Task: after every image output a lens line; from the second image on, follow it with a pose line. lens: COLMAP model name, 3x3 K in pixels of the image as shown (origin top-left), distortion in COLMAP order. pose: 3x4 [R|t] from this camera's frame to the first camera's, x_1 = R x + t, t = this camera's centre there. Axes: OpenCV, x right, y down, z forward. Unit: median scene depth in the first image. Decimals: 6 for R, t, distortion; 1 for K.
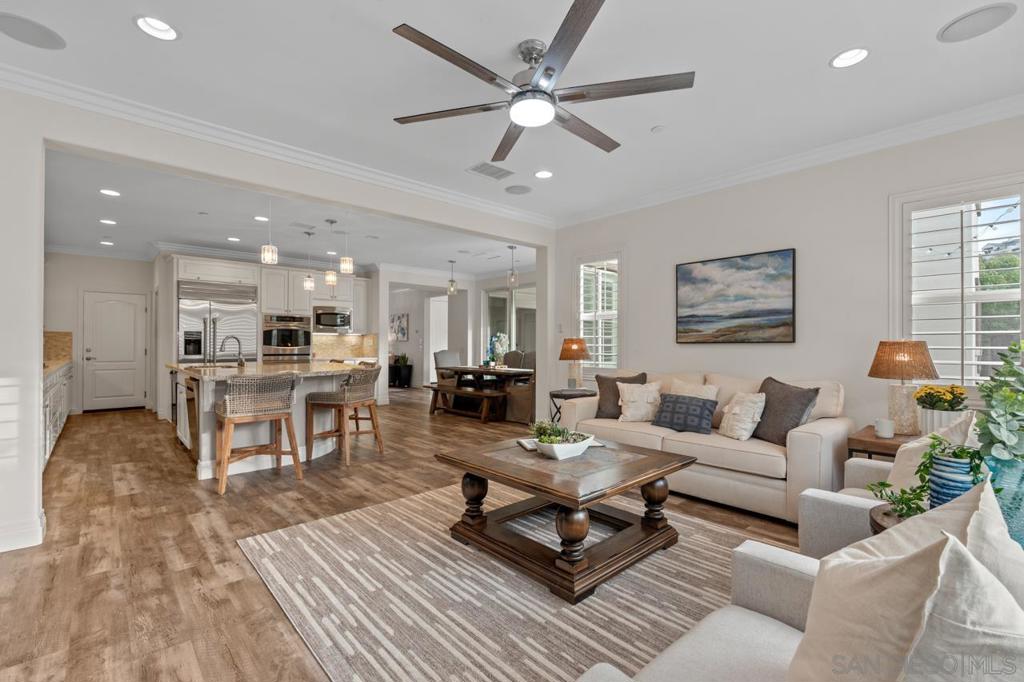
lens RADIAL K [[453.4, 0, 517.7], [0, 453.4, 337.6], [0, 0, 1]] dist [-0.002914, 0.000760]
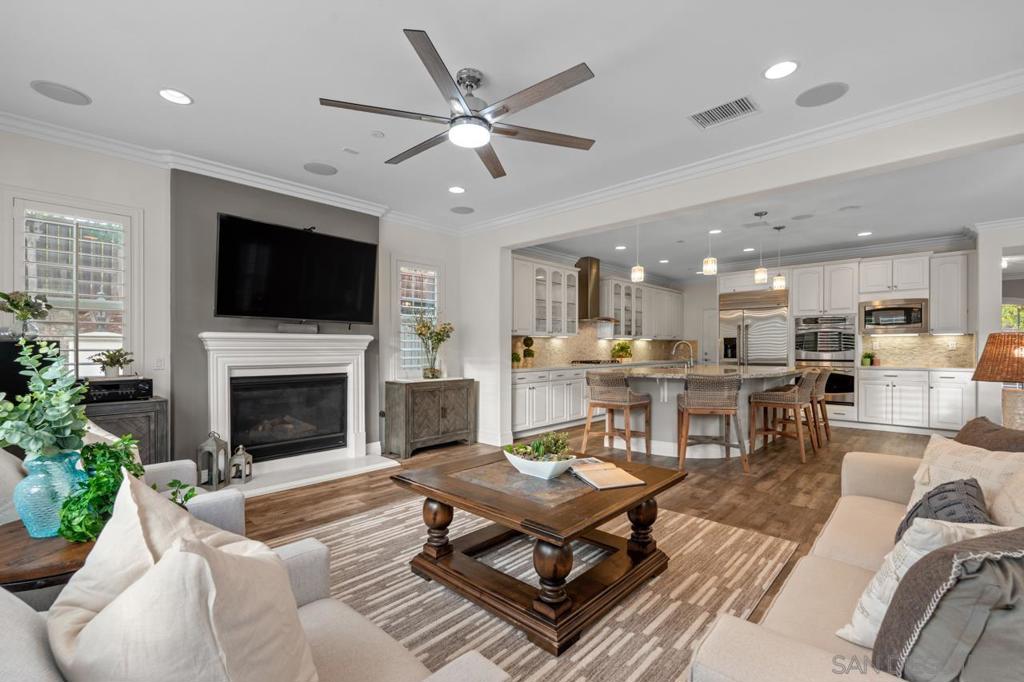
lens RADIAL K [[453.4, 0, 506.0], [0, 453.4, 354.9], [0, 0, 1]] dist [-0.002914, 0.000760]
pose [[0.062877, 0.013946, -0.997924, 0.397728], [0.015180, 0.999773, 0.014928, 0.004680], [0.997906, -0.016087, 0.062651, 0.359786]]
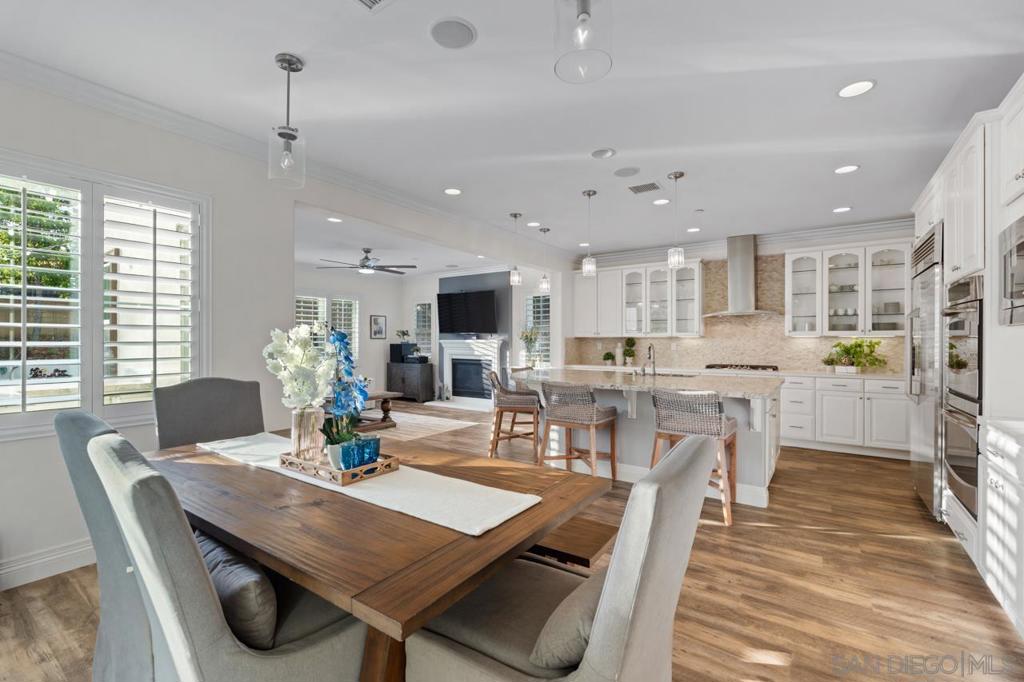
lens RADIAL K [[453.4, 0, 516.3], [0, 453.4, 347.3], [0, 0, 1]] dist [-0.002914, 0.000760]
pose [[-0.977945, -0.000582, -0.208863, -0.110976], [-0.000733, 1.000000, 0.000645, 0.002306], [0.208862, 0.000784, -0.977945, 1.459962]]
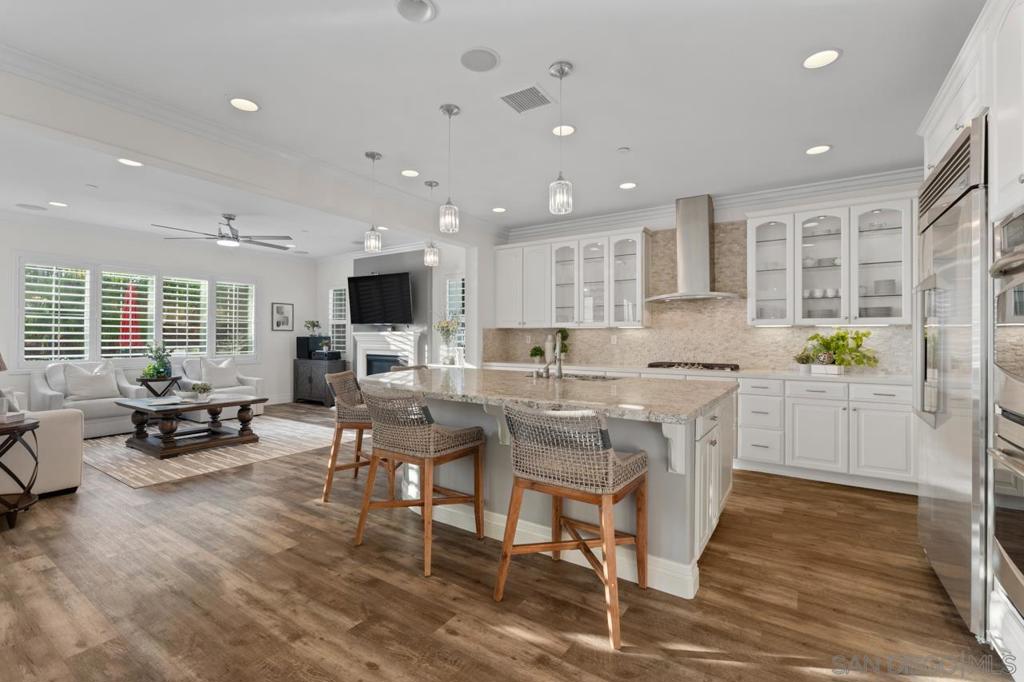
lens RADIAL K [[453.4, 0, 516.5], [0, 453.4, 340.1], [0, 0, 1]] dist [-0.002914, 0.000760]
pose [[-0.972528, -0.005061, -0.232731, -0.312711], [-0.003448, 0.999967, -0.007335, 0.008383], [0.232761, -0.006331, -0.972513, 1.286209]]
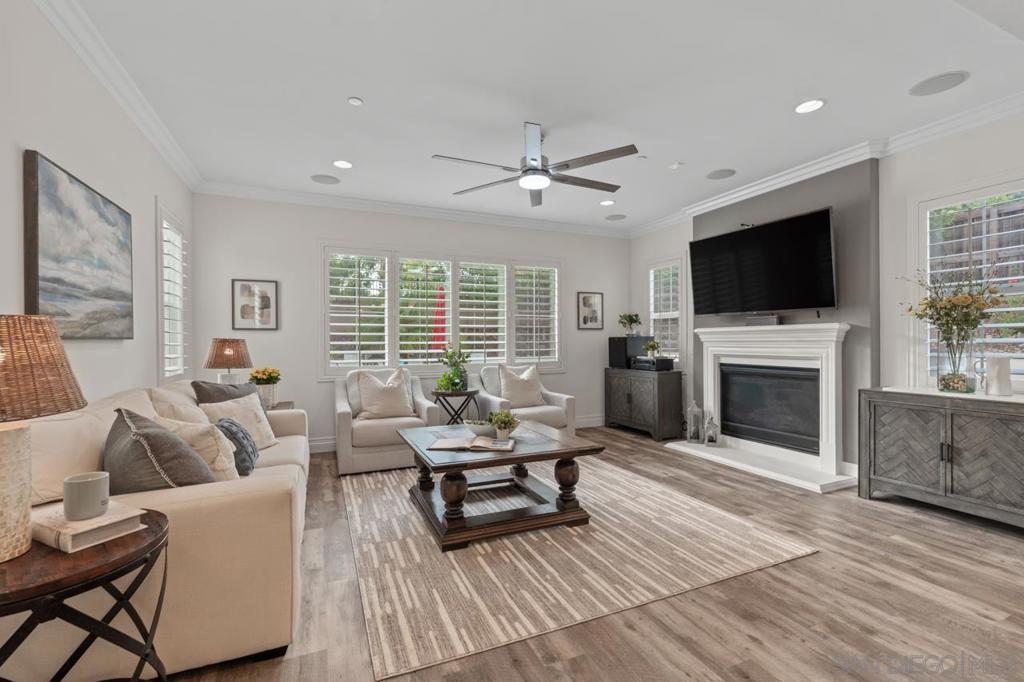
lens RADIAL K [[453.4, 0, 515.5], [0, 453.4, 338.3], [0, 0, 1]] dist [-0.002914, 0.000760]
pose [[-0.944792, 0.004007, 0.327647, -0.136883], [-0.002664, 0.999798, -0.019909, 0.012918], [-0.327661, -0.019683, -0.944590, 0.847997]]
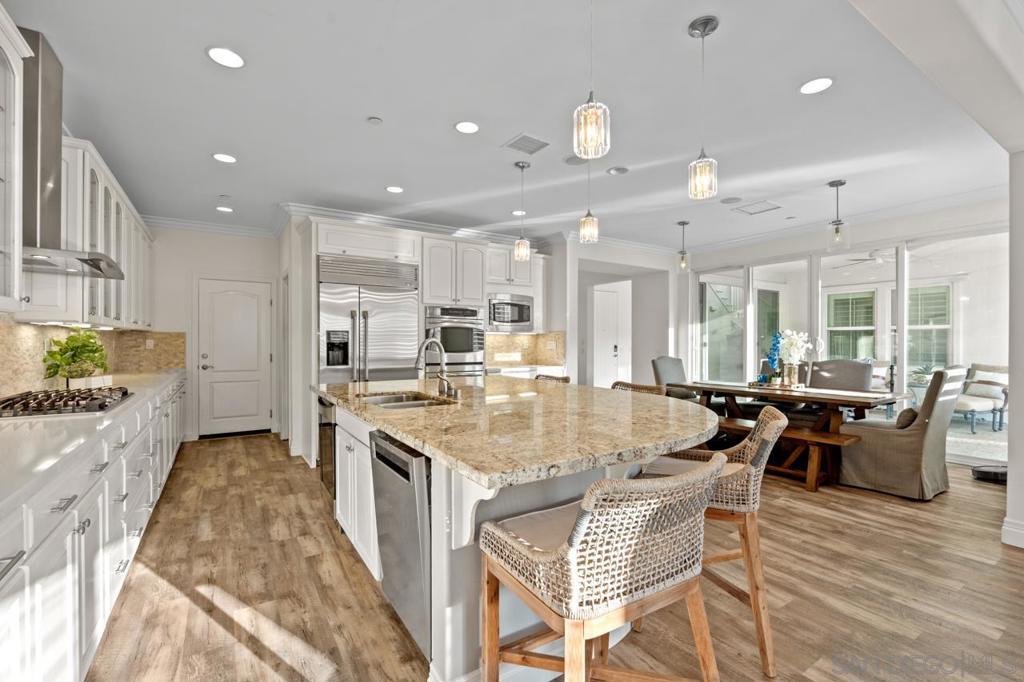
lens RADIAL K [[453.4, 0, 517.7], [0, 453.4, 335.0], [0, 0, 1]] dist [-0.002914, 0.000760]
pose [[0.986373, -0.002868, -0.164501, -0.346203], [0.002809, 0.999996, -0.000593, -0.006314], [0.164502, 0.000122, 0.986377, 0.381290]]
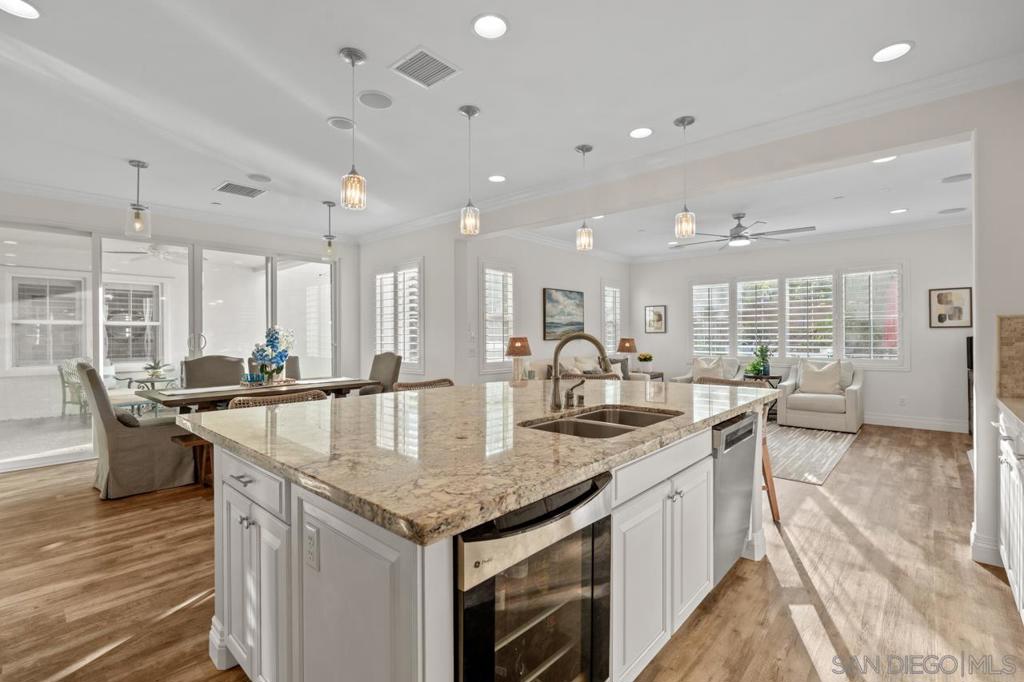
lens RADIAL K [[453.4, 0, 504.7], [0, 453.4, 346.7], [0, 0, 1]] dist [-0.002914, 0.000760]
pose [[-0.068711, -0.027554, 0.997256, -0.788392], [-0.008538, 0.999598, 0.027031, -0.003491], [-0.997600, -0.006658, -0.068918, 0.842731]]
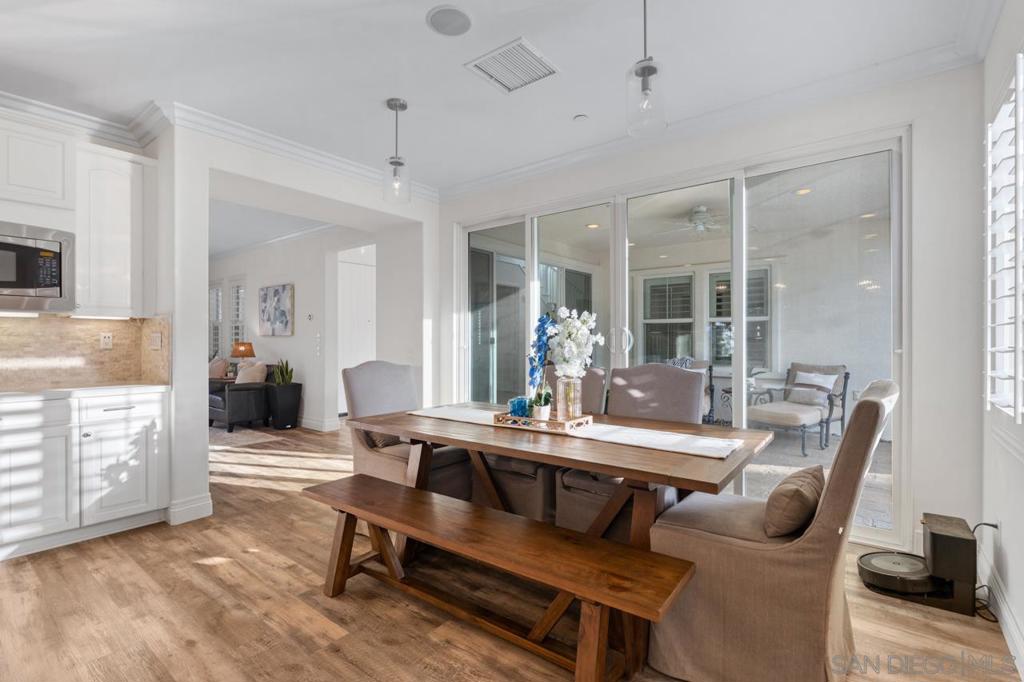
lens RADIAL K [[465.8, 0, 517.0], [0, 465.8, 340.7], [0, 0, 1]] dist [-0.009237, 0.000236]
pose [[0.987155, -0.002347, 0.159751, -0.139379], [-0.000267, 0.999866, 0.016338, 0.006172], [-0.159768, -0.016171, 0.987022, 0.800932]]
